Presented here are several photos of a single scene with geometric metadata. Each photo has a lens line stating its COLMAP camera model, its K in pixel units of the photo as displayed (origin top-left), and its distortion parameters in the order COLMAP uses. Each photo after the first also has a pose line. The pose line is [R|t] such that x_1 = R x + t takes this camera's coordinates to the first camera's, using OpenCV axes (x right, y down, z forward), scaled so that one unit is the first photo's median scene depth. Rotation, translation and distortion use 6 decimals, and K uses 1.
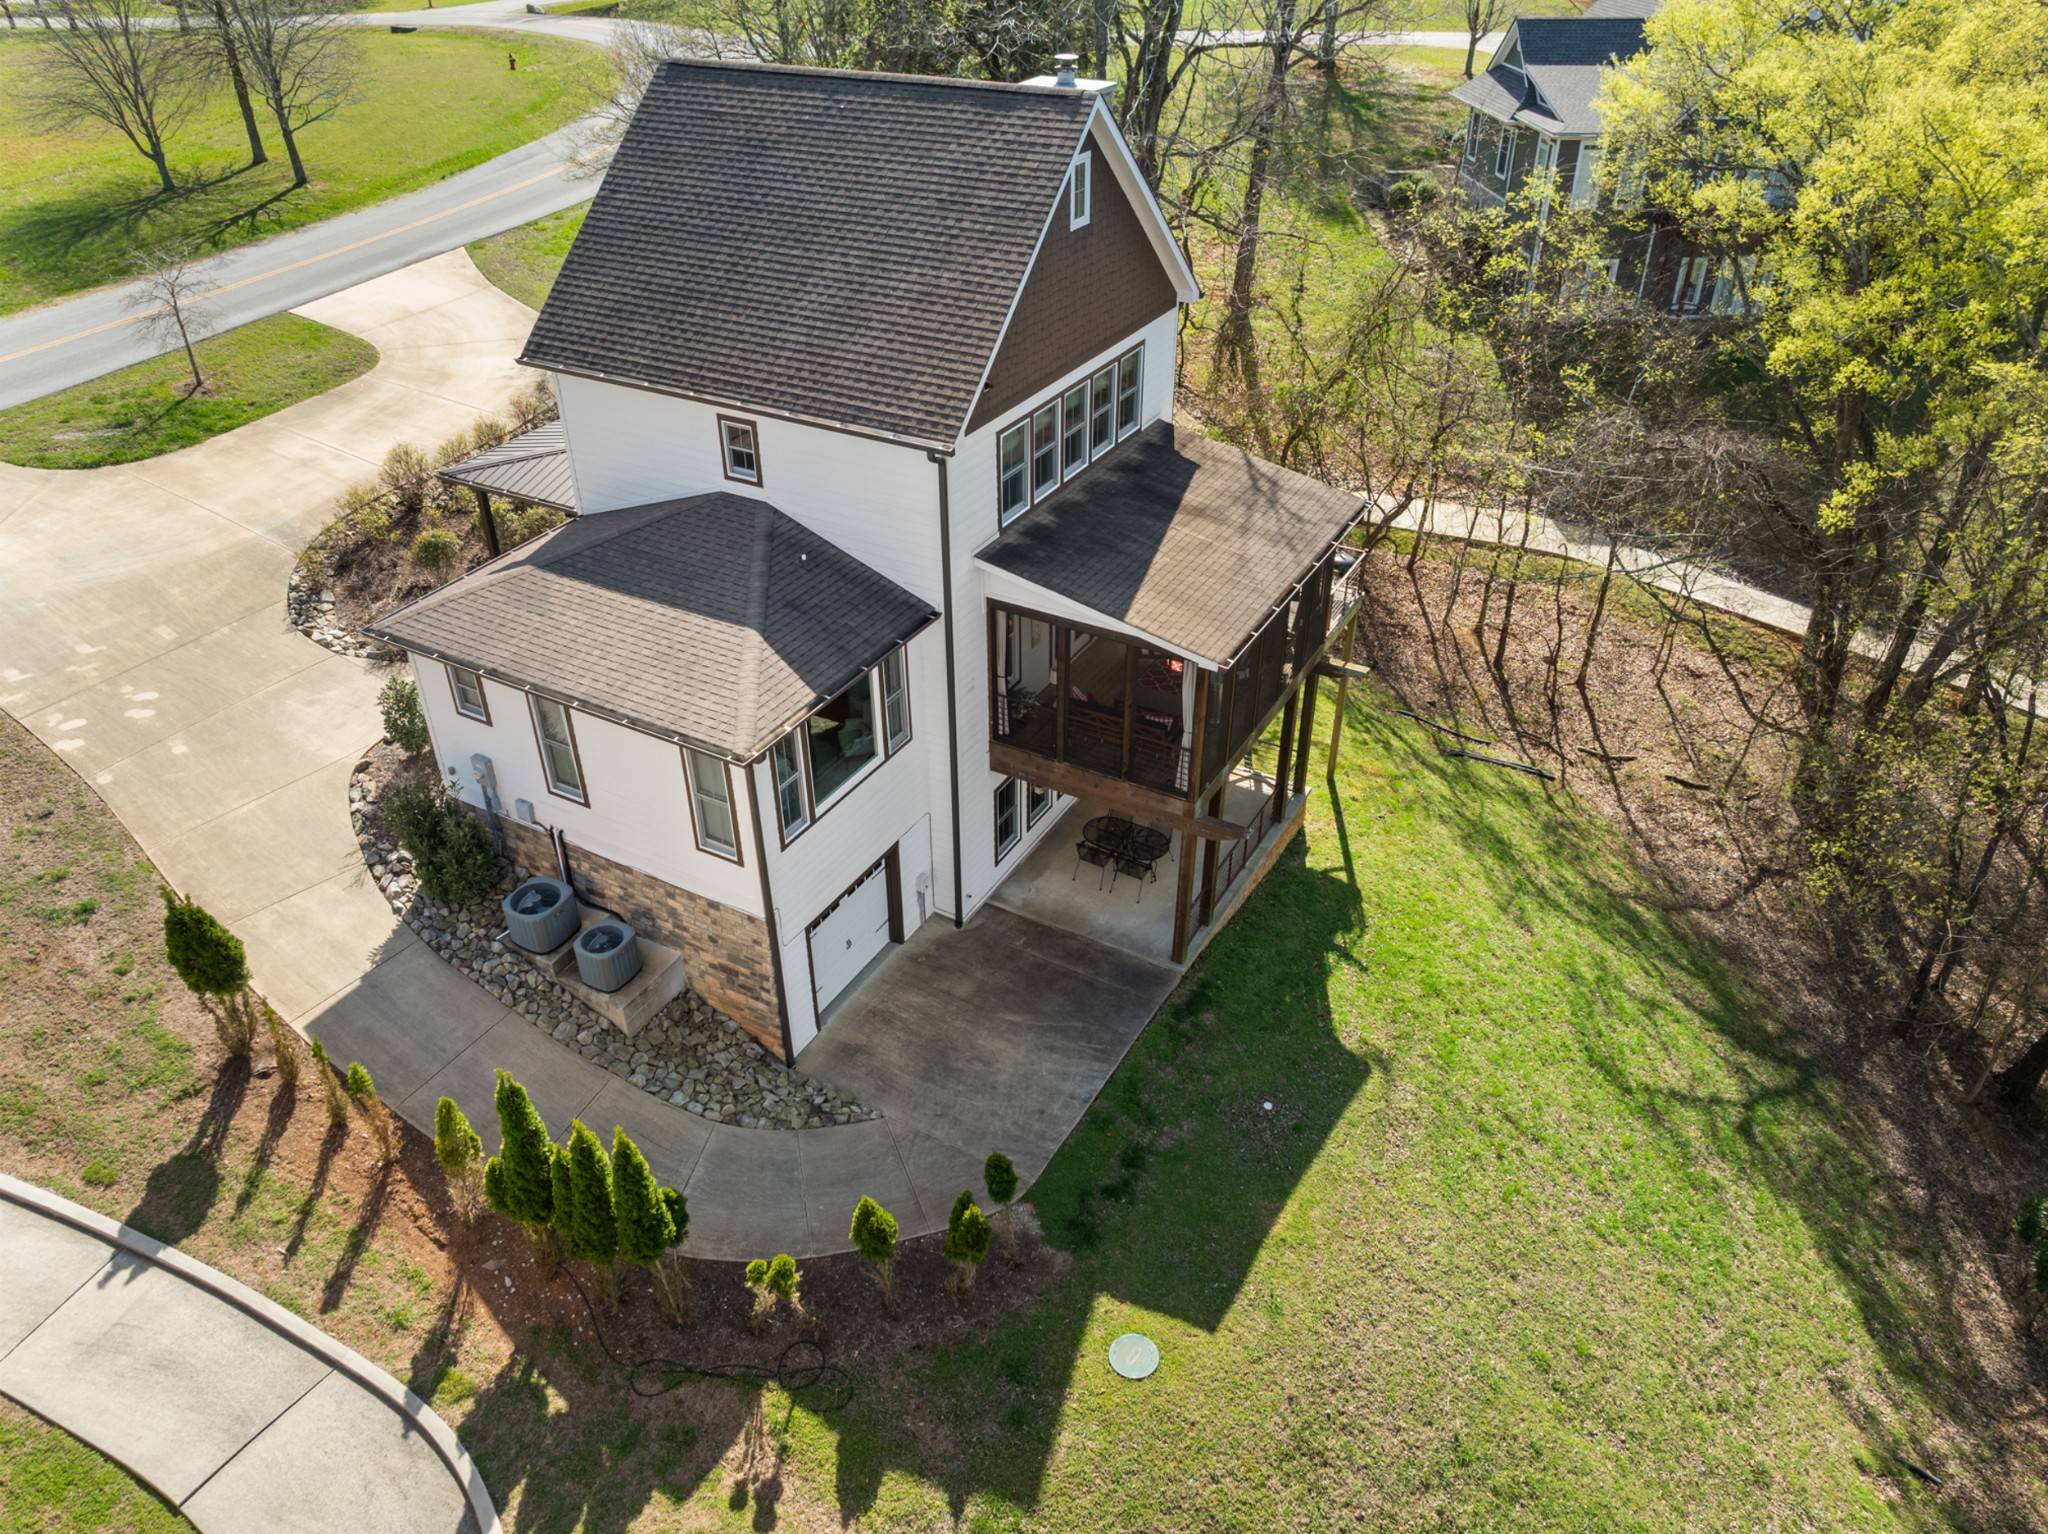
lens RADIAL K [[1259.6, 0, 1025.9], [0, 1259.6, 803.0], [0, 0, 1]] dist [-0.038285, -0.000953]
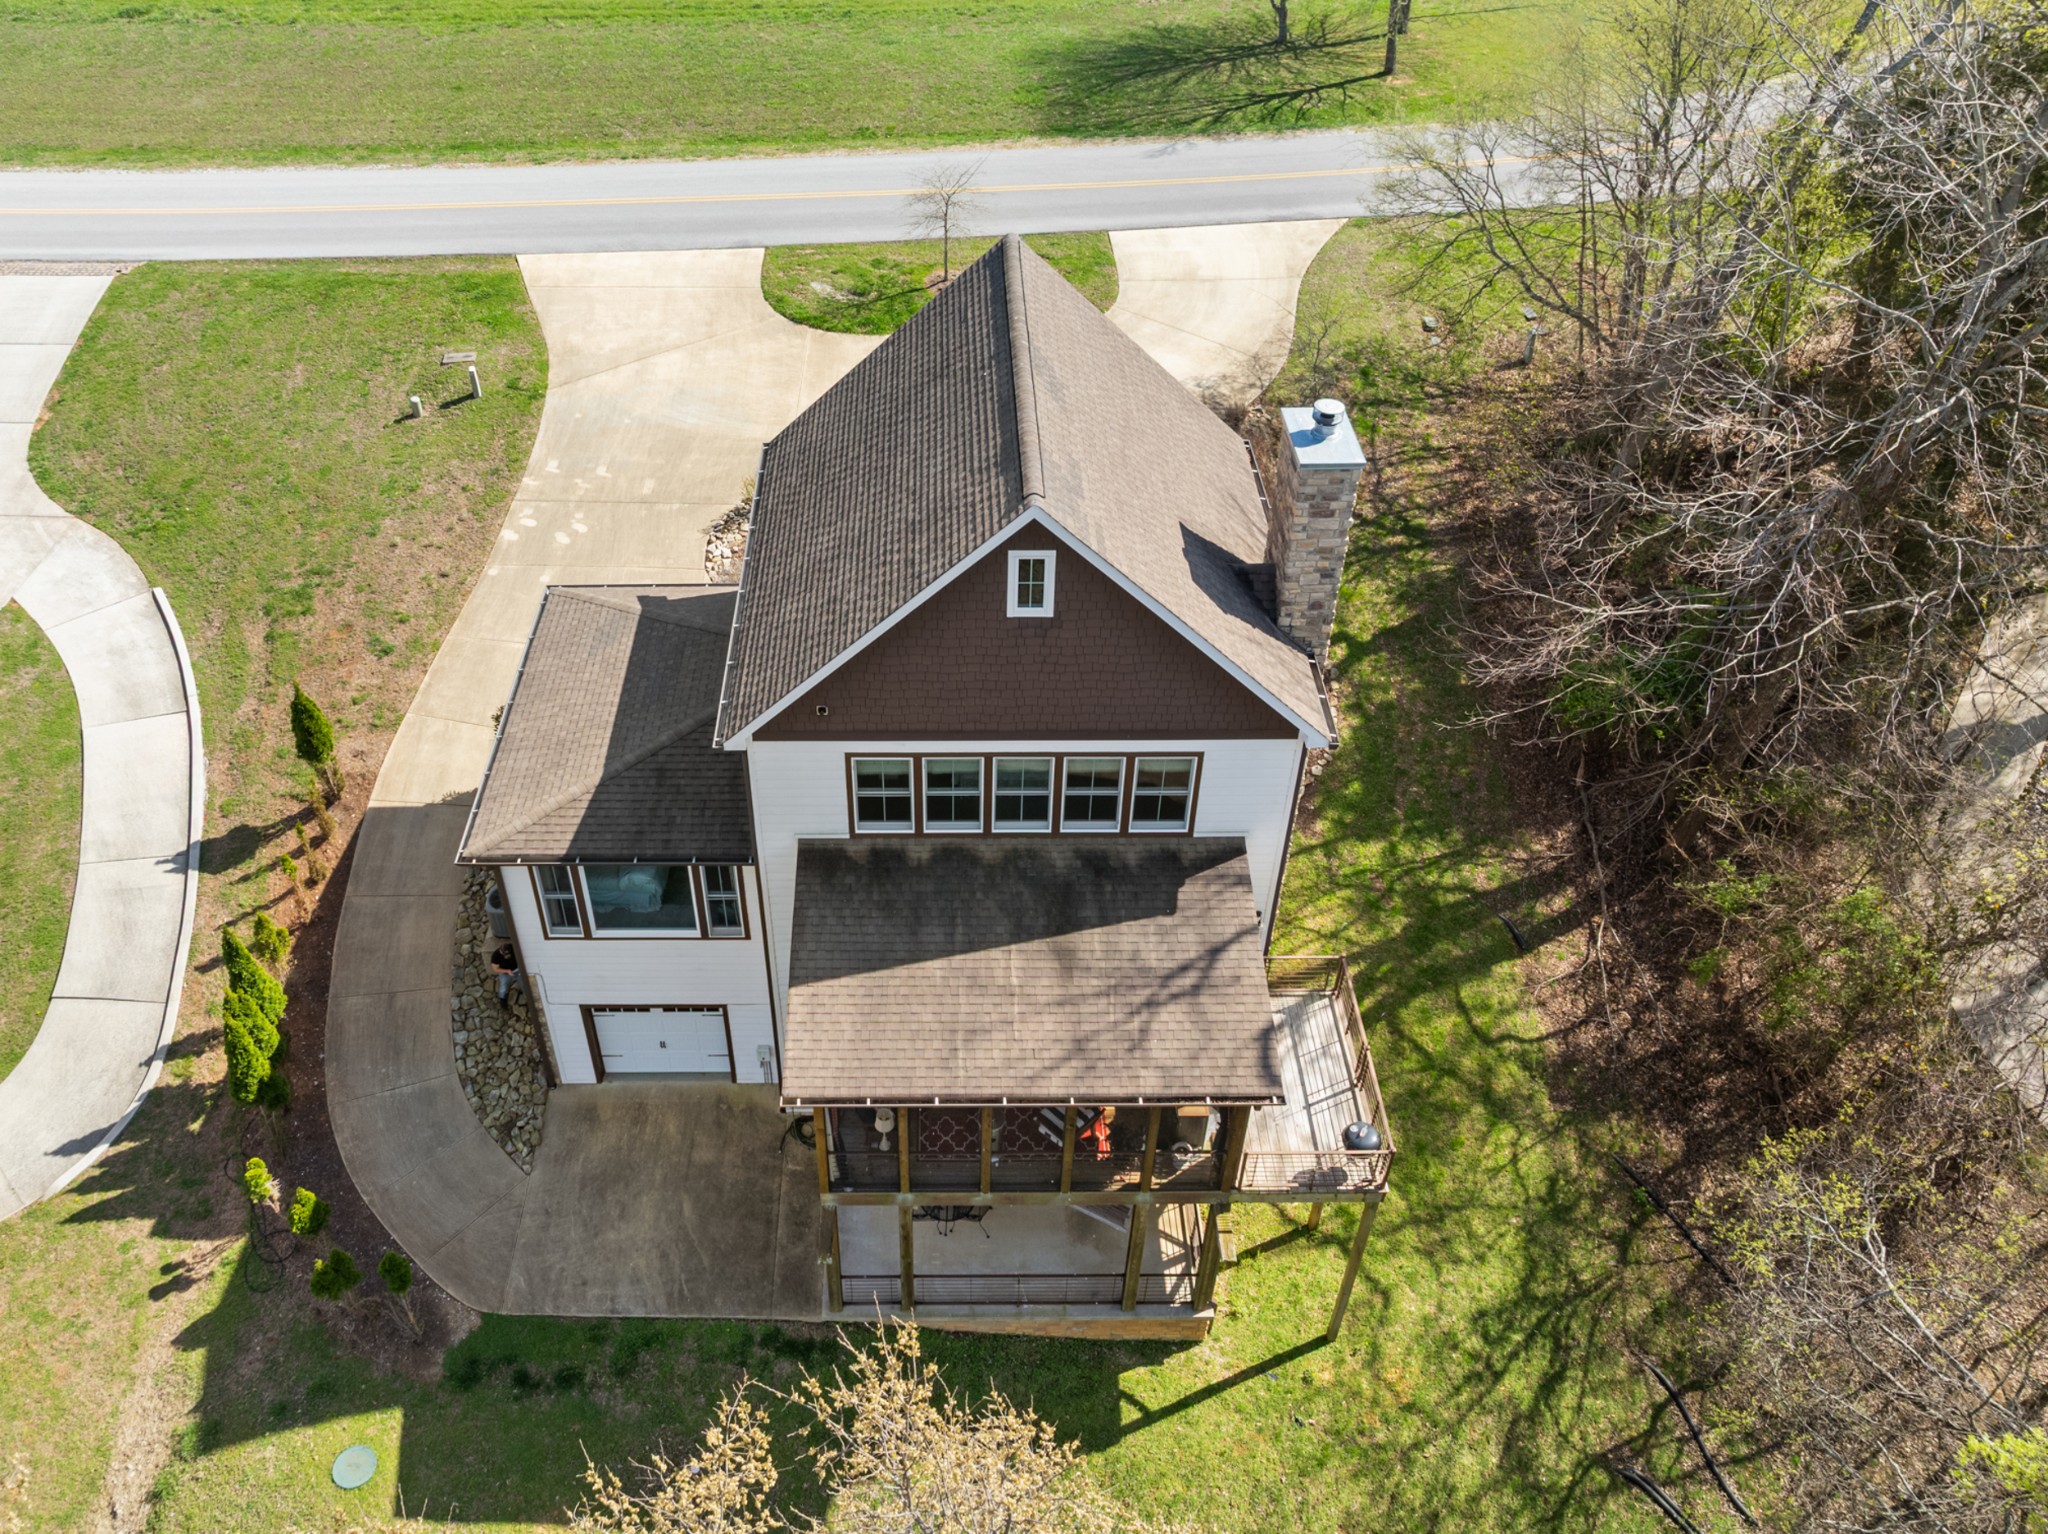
lens RADIAL K [[1467.6, 0, 1047.6], [0, 1467.6, 772.0], [0, 0, 1]] dist [-0.037179, 0.001520]
pose [[0.526230, 0.581755, -0.620197, 0.709869], [-0.538094, 0.792565, 0.286873, -0.642523], [0.658436, 0.182763, 0.730110, 0.269250]]
